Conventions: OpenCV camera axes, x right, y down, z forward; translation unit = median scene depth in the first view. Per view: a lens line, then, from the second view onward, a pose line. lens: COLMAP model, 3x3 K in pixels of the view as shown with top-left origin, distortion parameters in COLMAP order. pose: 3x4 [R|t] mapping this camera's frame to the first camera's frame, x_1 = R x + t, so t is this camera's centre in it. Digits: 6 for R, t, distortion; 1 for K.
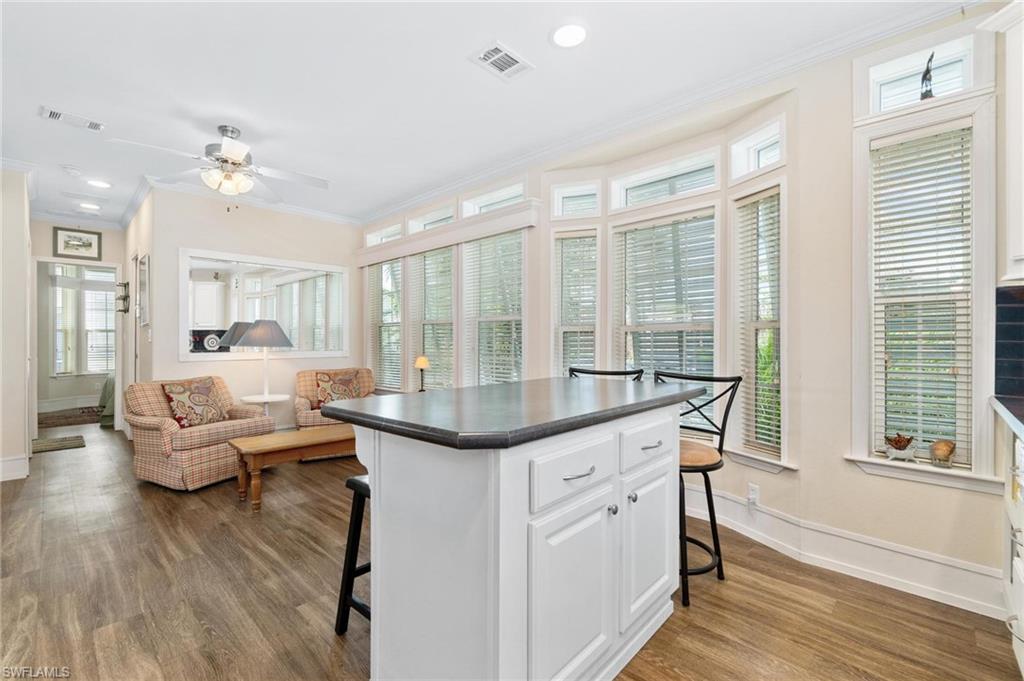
lens RADIAL K [[451.2, 0, 505.2], [0, 451.2, 341.8], [0, 0, 1]] dist [-0.006911, 0.000572]
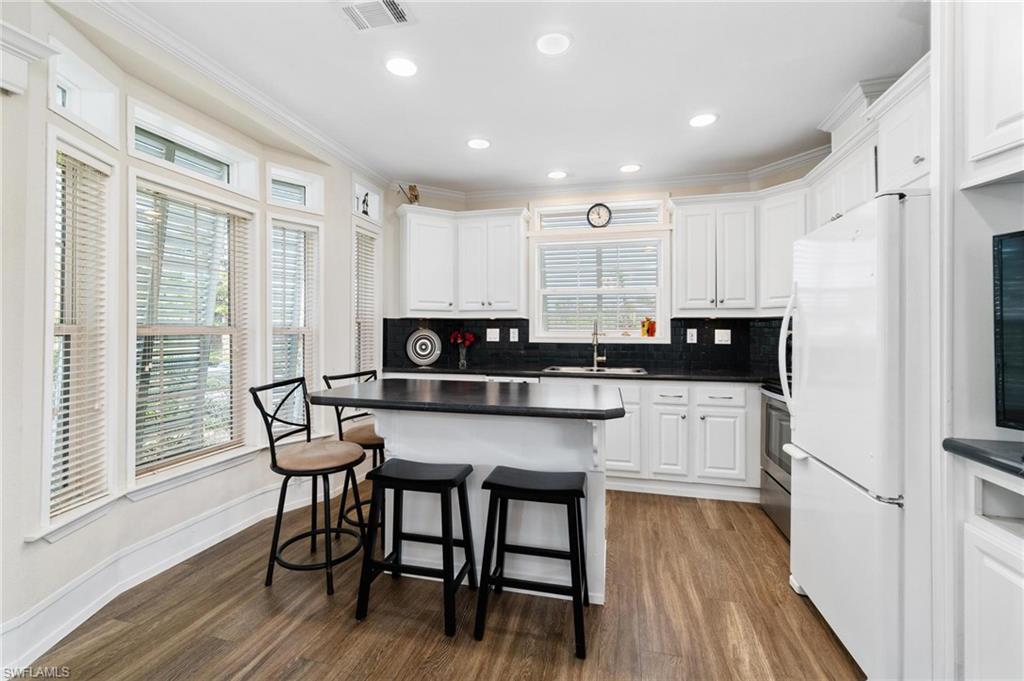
lens RADIAL K [[441.2, 0, 505.6], [0, 441.2, 330.6], [0, 0, 1]] dist [-0.006842, 0.003189]
pose [[-0.494330, 0.000305, 0.869274, -0.524128], [-0.004646, 0.999985, -0.002993, -0.027102], [-0.869262, -0.005518, -0.494321, 0.760388]]
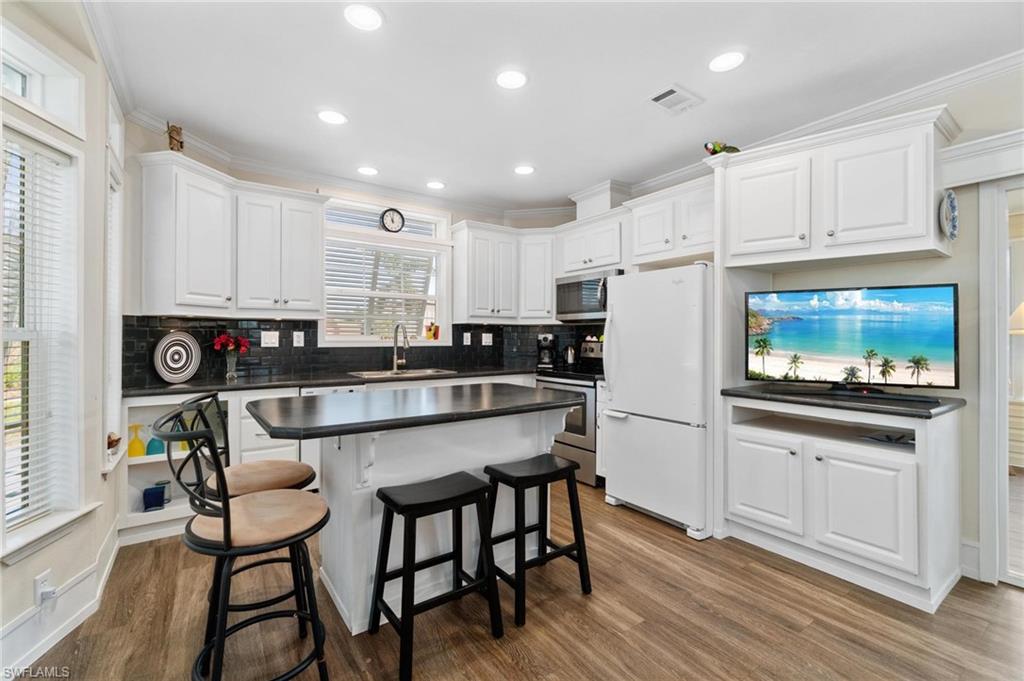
lens RADIAL K [[441.2, 0, 508.0], [0, 441.2, 332.0], [0, 0, 1]] dist [-0.006842, 0.003189]
pose [[-0.982139, -0.002789, 0.188137, -0.177378], [-0.004516, 0.999952, -0.008748, -0.028228], [-0.188103, -0.009441, -0.982104, 1.051814]]
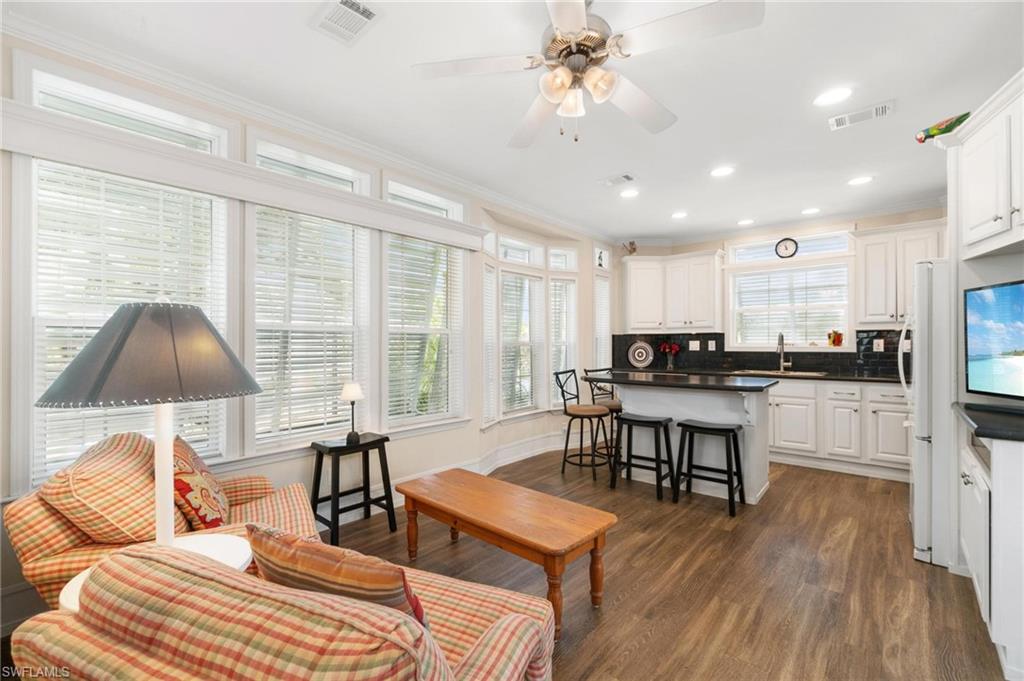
lens RADIAL K [[441.2, 0, 507.7], [0, 441.2, 346.0], [0, 0, 1]] dist [-0.006842, 0.003189]
pose [[-0.053480, -0.004677, 0.998558, -0.989617], [0.003761, 0.999981, 0.004885, -0.027659], [-0.998562, 0.004017, -0.053461, 0.943622]]
